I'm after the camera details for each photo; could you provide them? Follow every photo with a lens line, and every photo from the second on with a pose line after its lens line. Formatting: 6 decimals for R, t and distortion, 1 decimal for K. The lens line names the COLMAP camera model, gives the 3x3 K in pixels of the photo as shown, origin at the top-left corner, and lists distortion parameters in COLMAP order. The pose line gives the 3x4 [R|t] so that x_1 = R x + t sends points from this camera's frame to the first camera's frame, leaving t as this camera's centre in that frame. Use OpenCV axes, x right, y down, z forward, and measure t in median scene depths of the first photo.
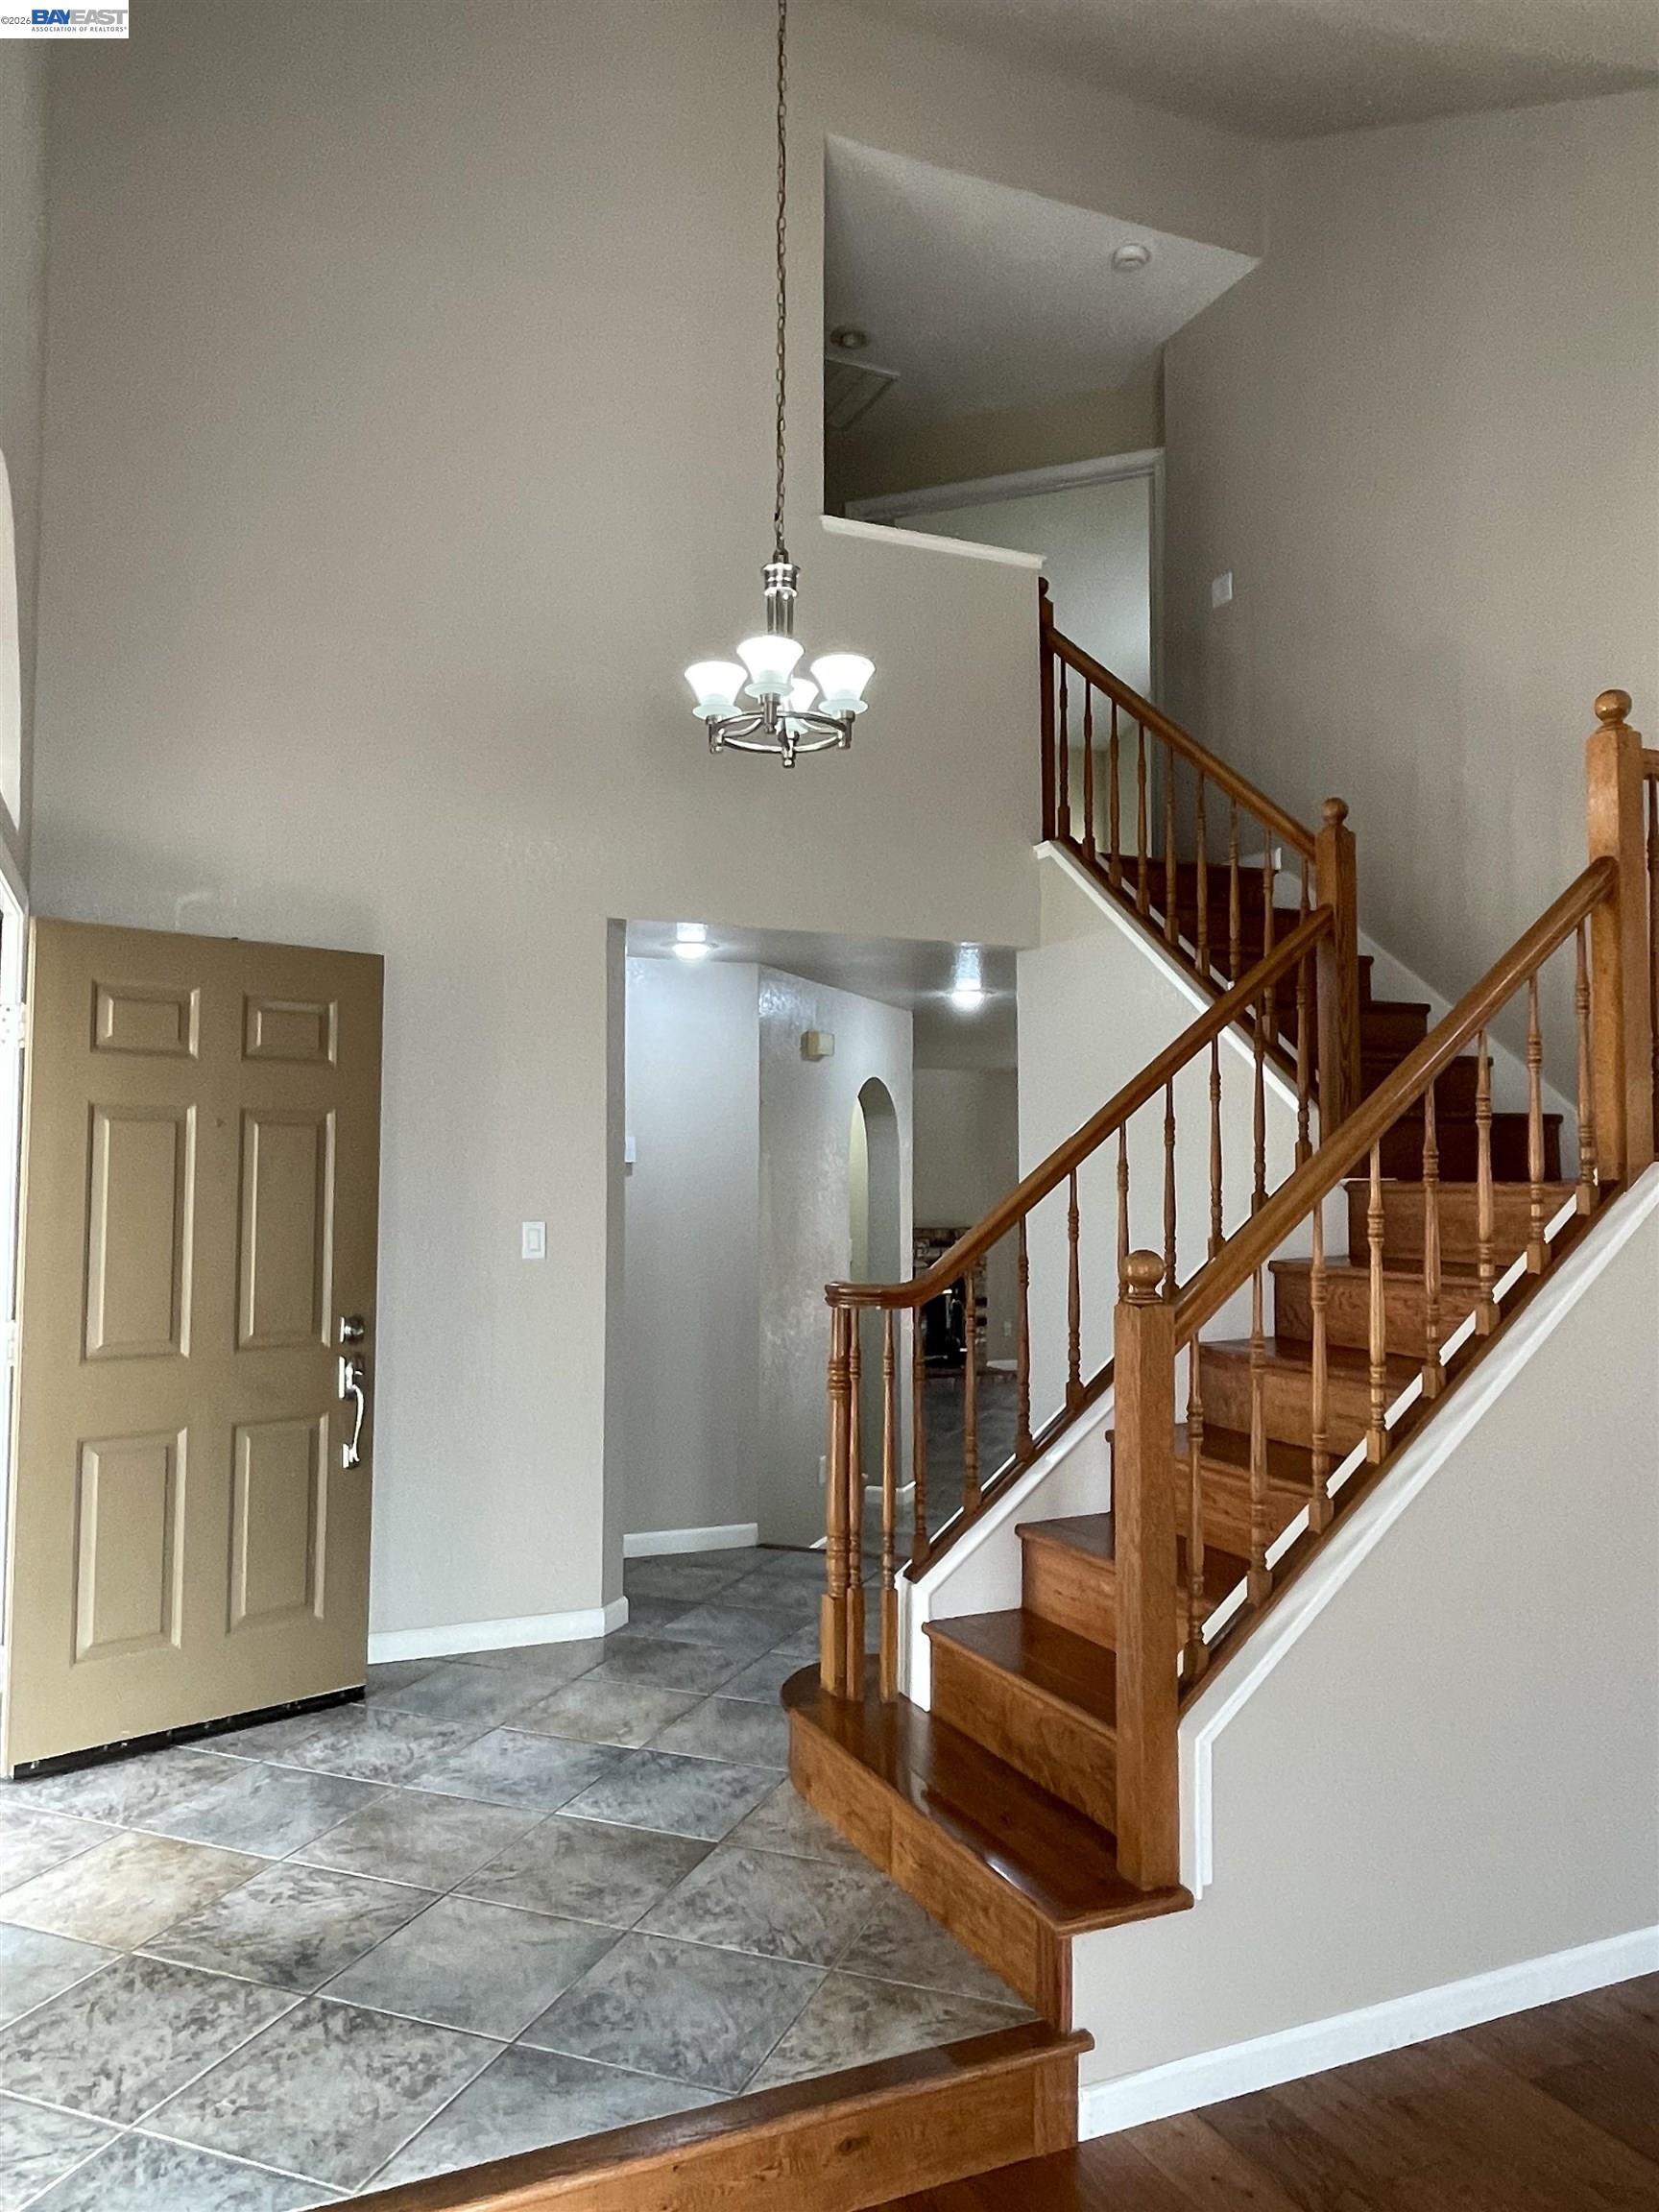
lens RADIAL K [[1543.3, 0, 829.5], [0, 1543.3, 1106.0], [0, 0, 1]] dist [-0.003574, -0.002226]
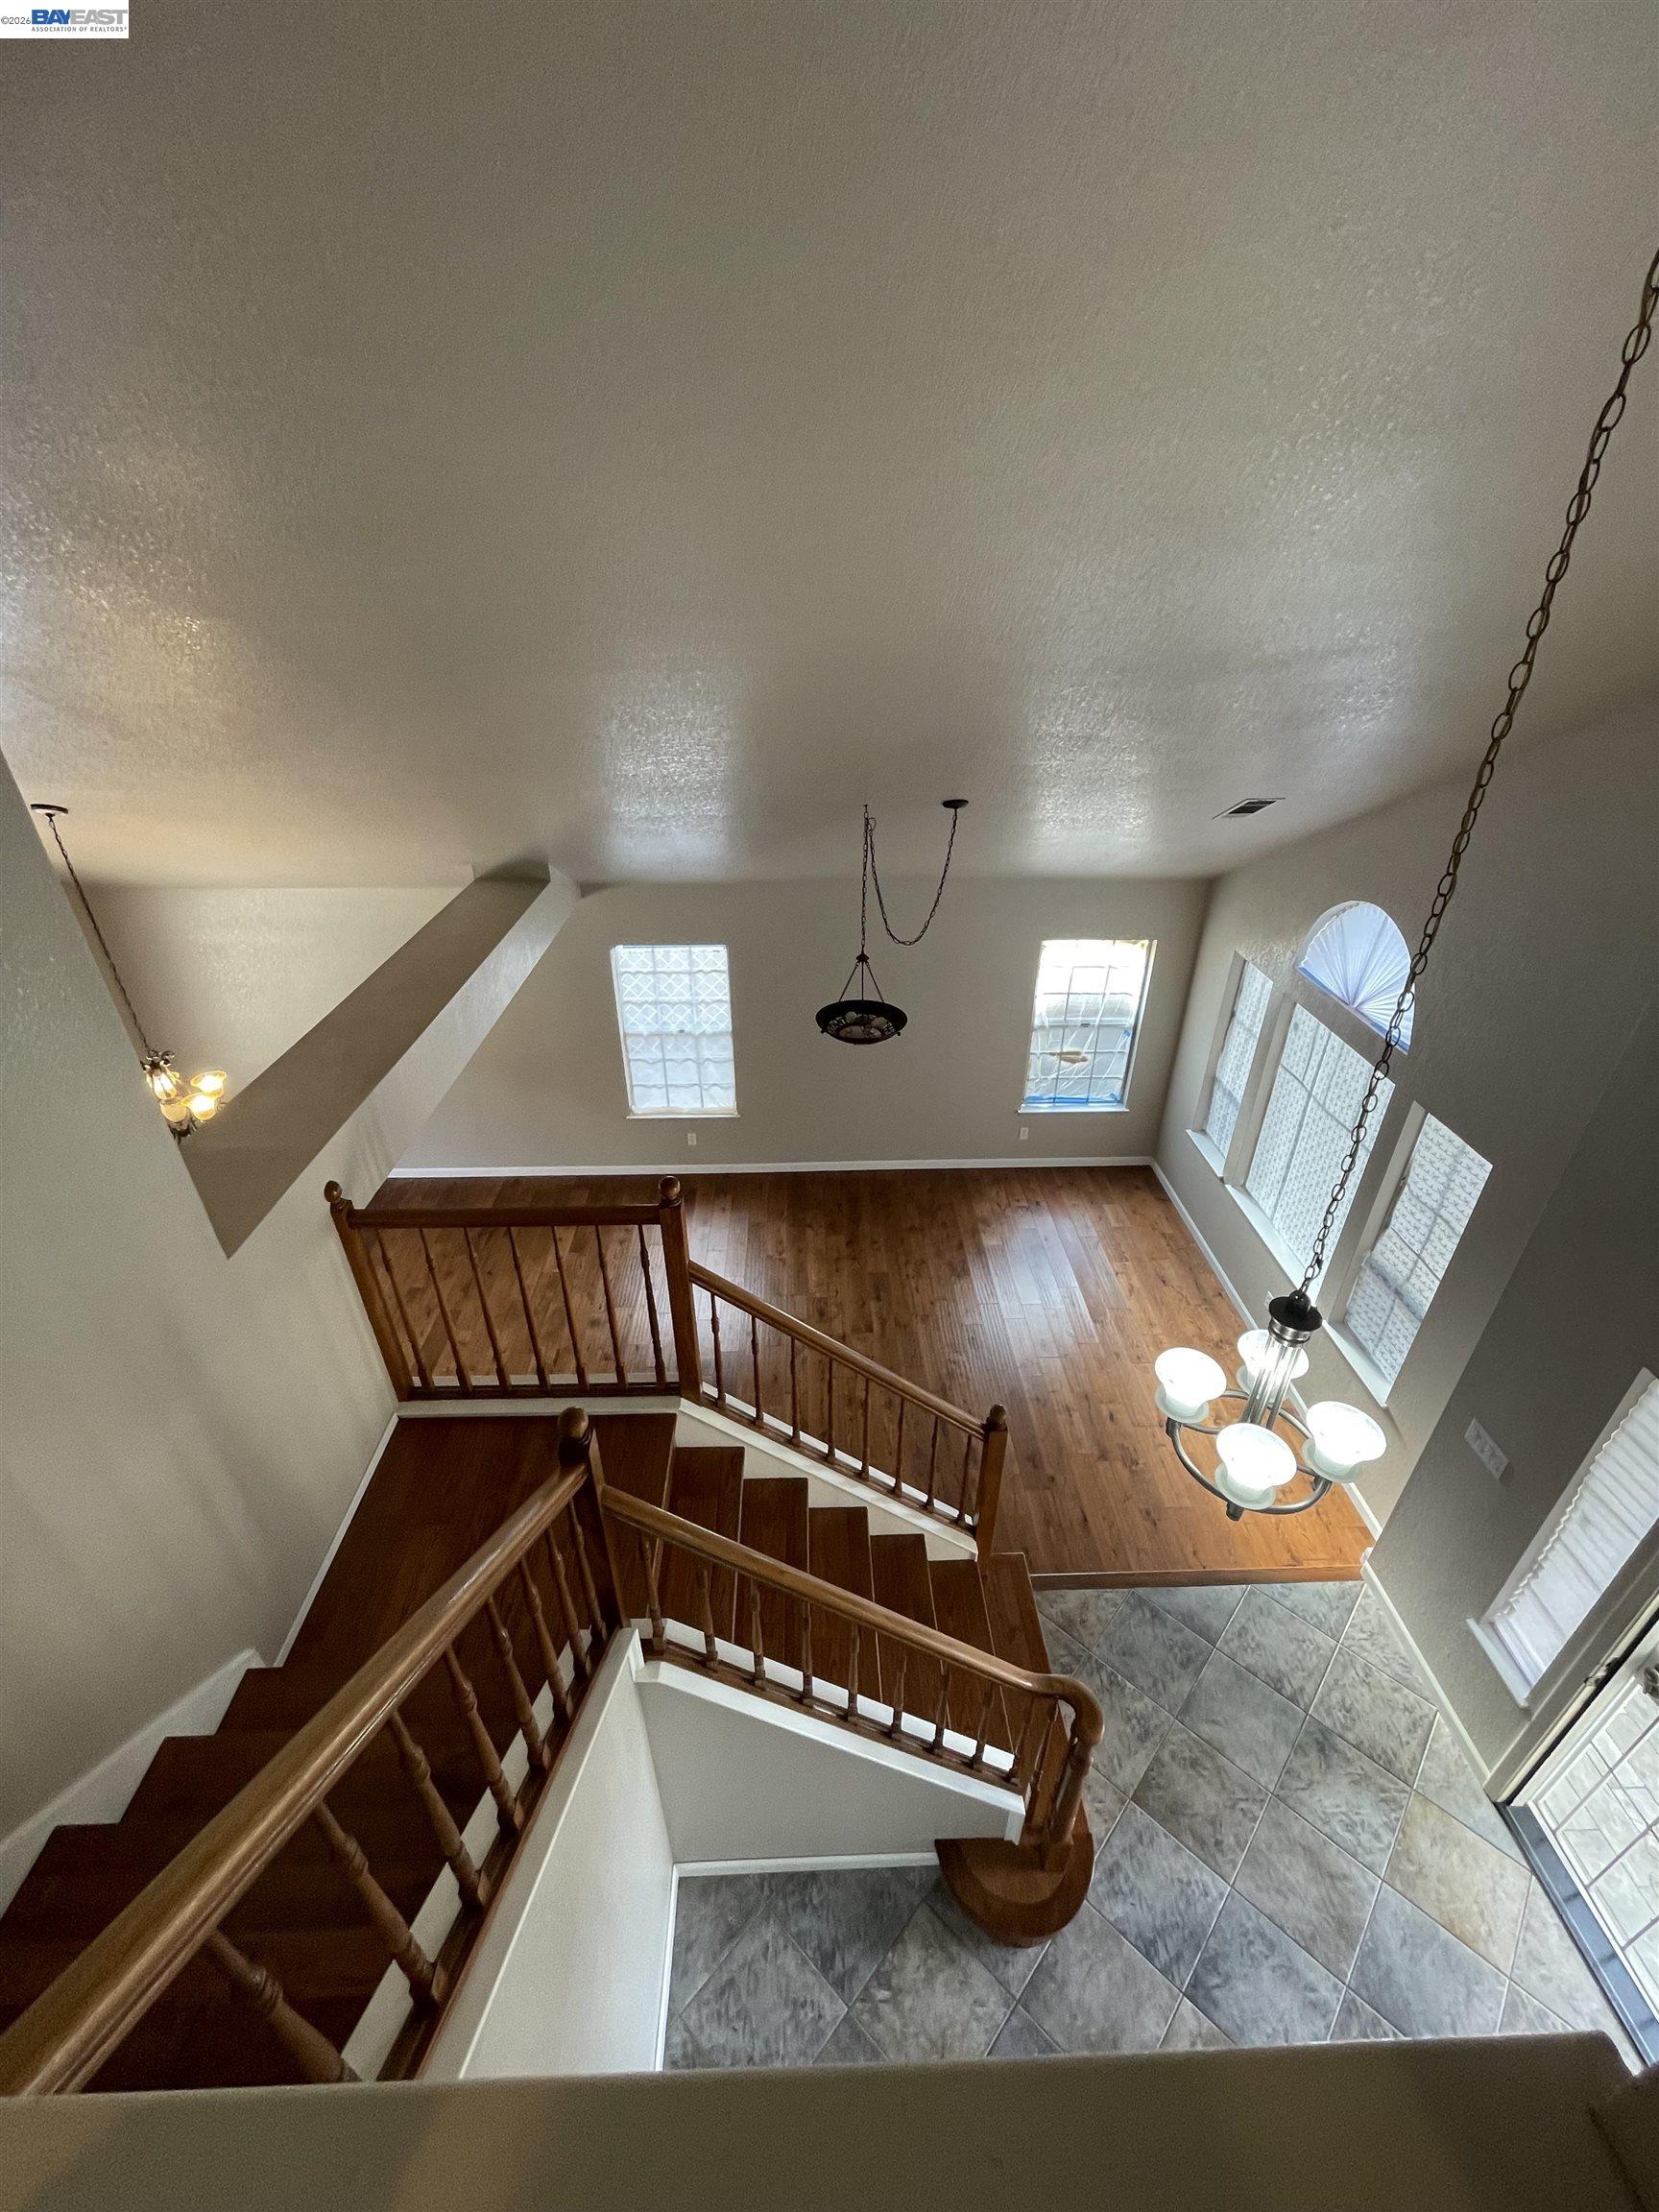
lens RADIAL K [[892.8, 0, 823.9], [0, 892.8, 1106.8], [0, 0, 1]] dist [-0.001902, -0.001055]
pose [[-0.920441, -0.195141, 0.338687, 0.071787], [-0.015310, 0.883802, 0.467611, -0.806820], [-0.390583, 0.425223, -0.816475, 1.755609]]
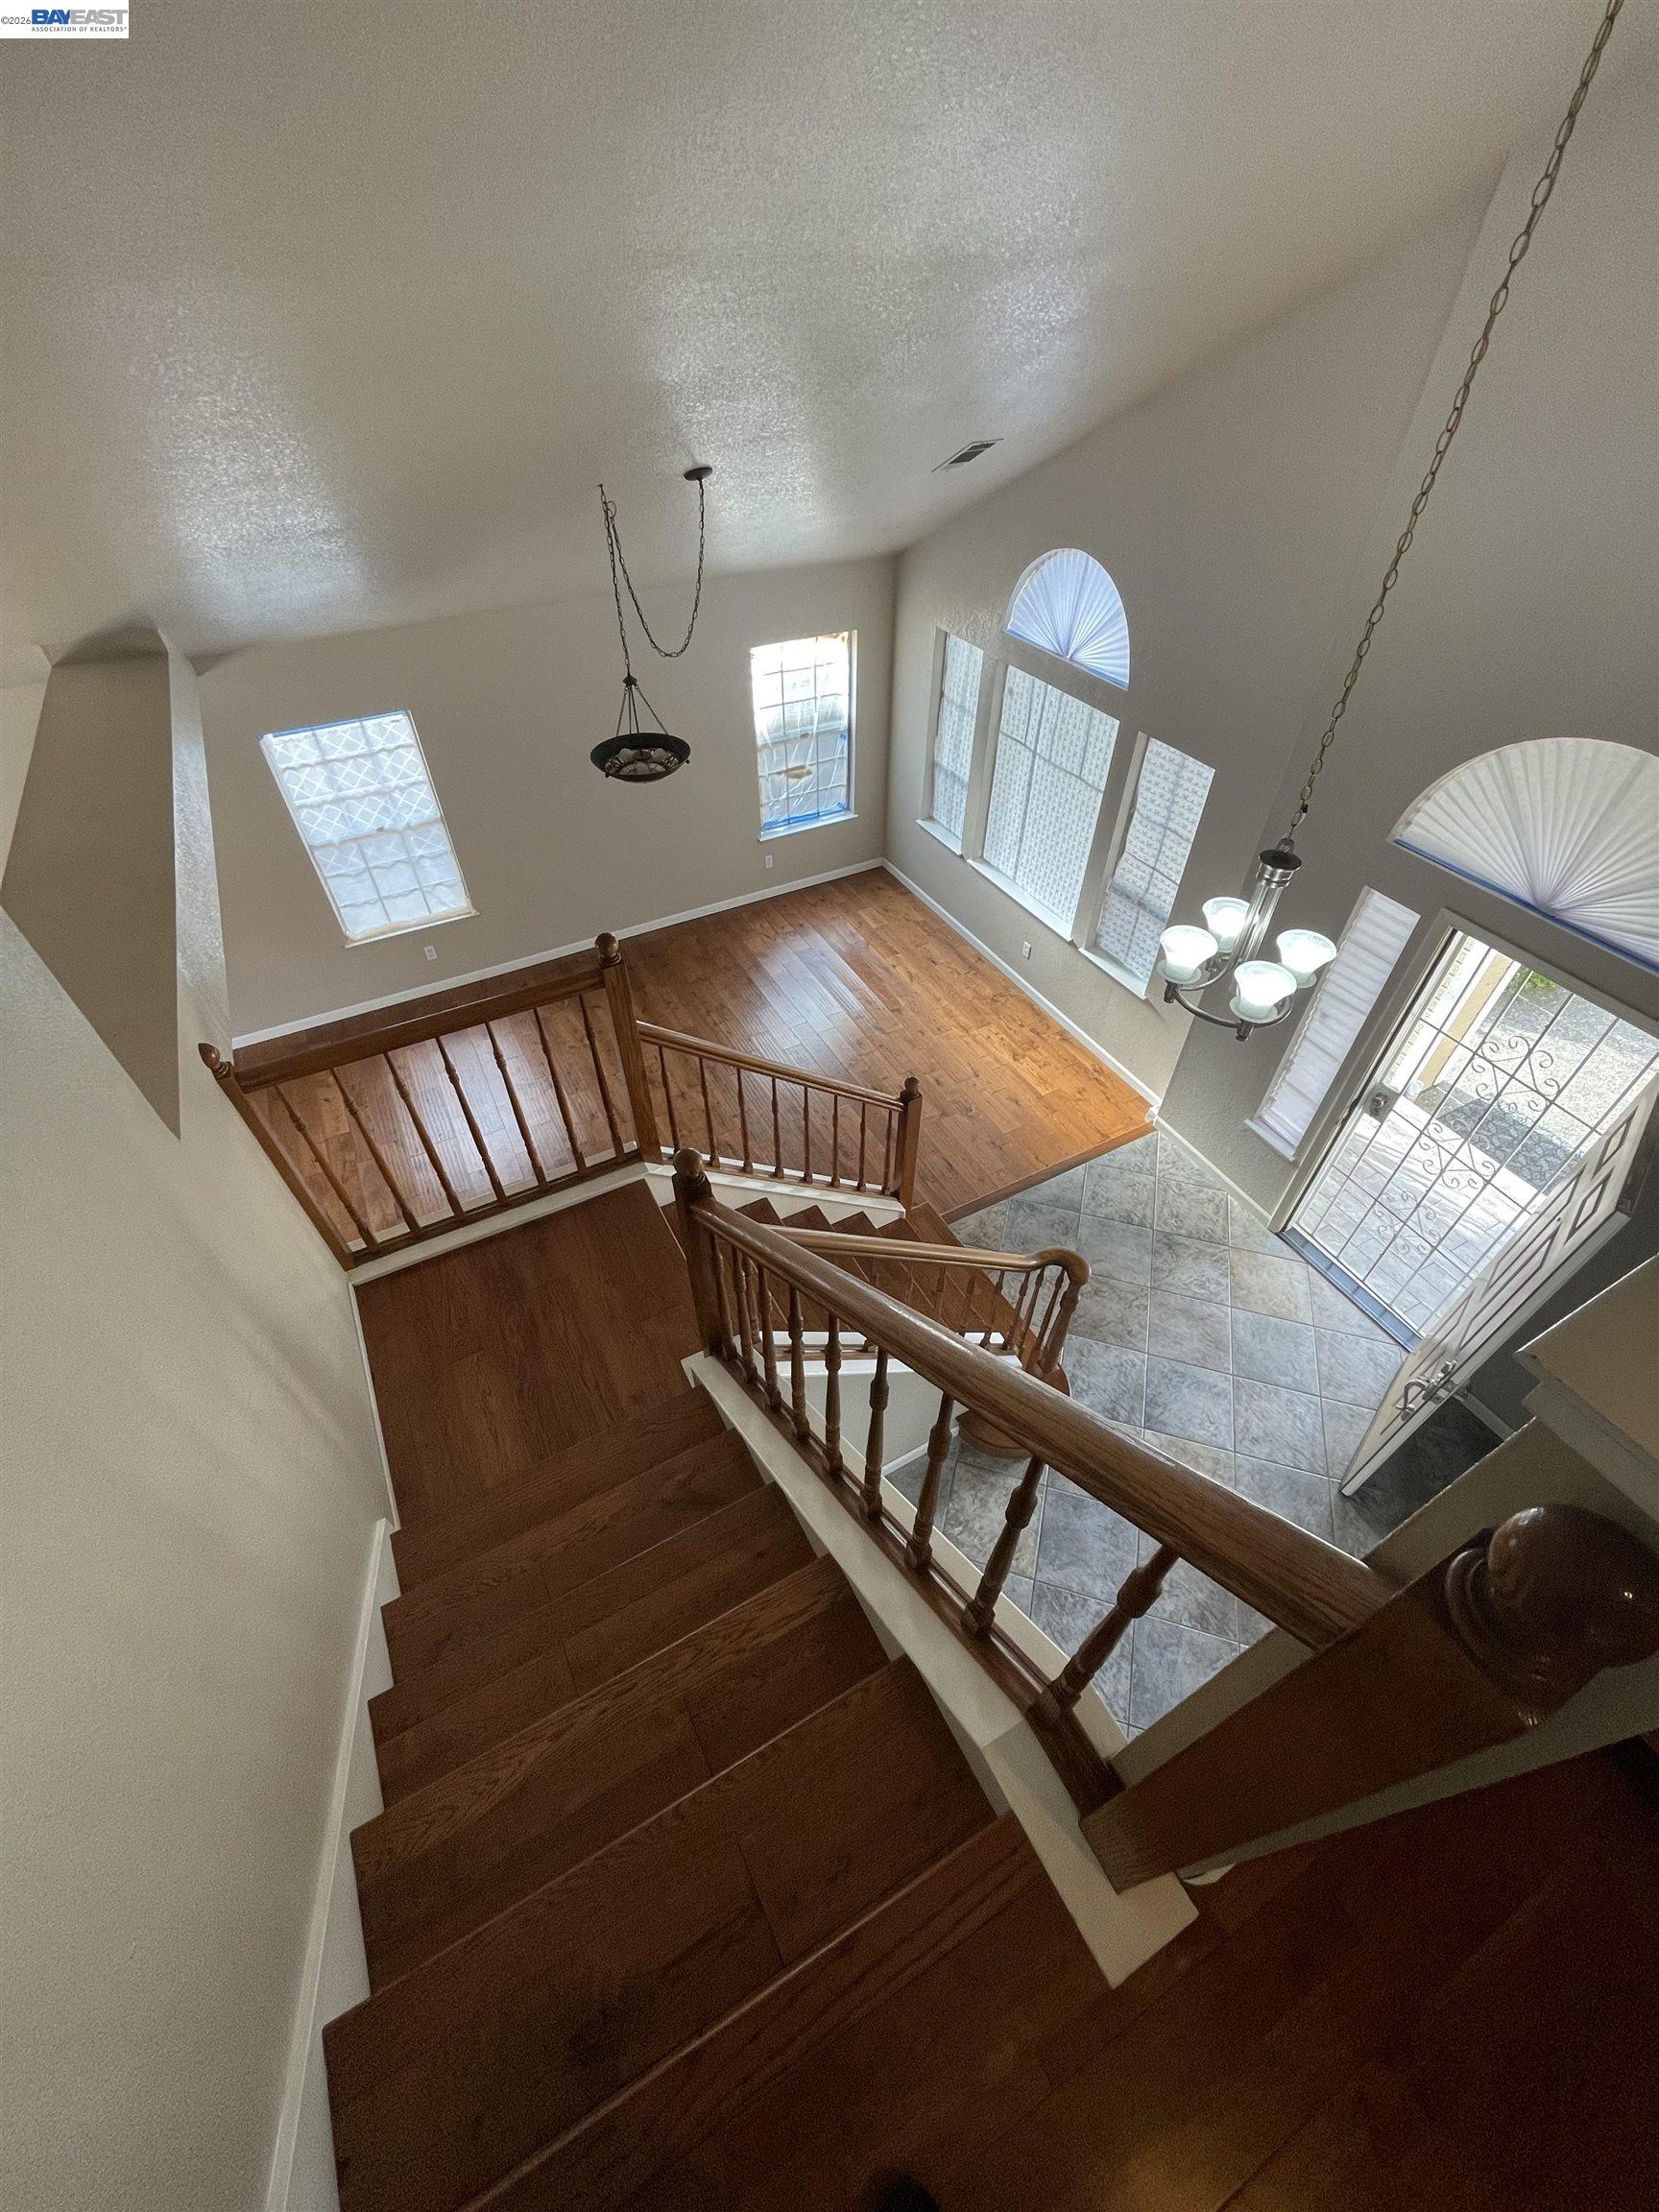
lens RADIAL K [[892.8, 0, 823.9], [0, 892.8, 1106.8], [0, 0, 1]] dist [-0.001902, -0.001055]
pose [[-0.998035, 0.045791, -0.042774, 0.364467], [0.005281, 0.741663, 0.670751, -0.755618], [0.062439, 0.669207, -0.740448, 1.858609]]
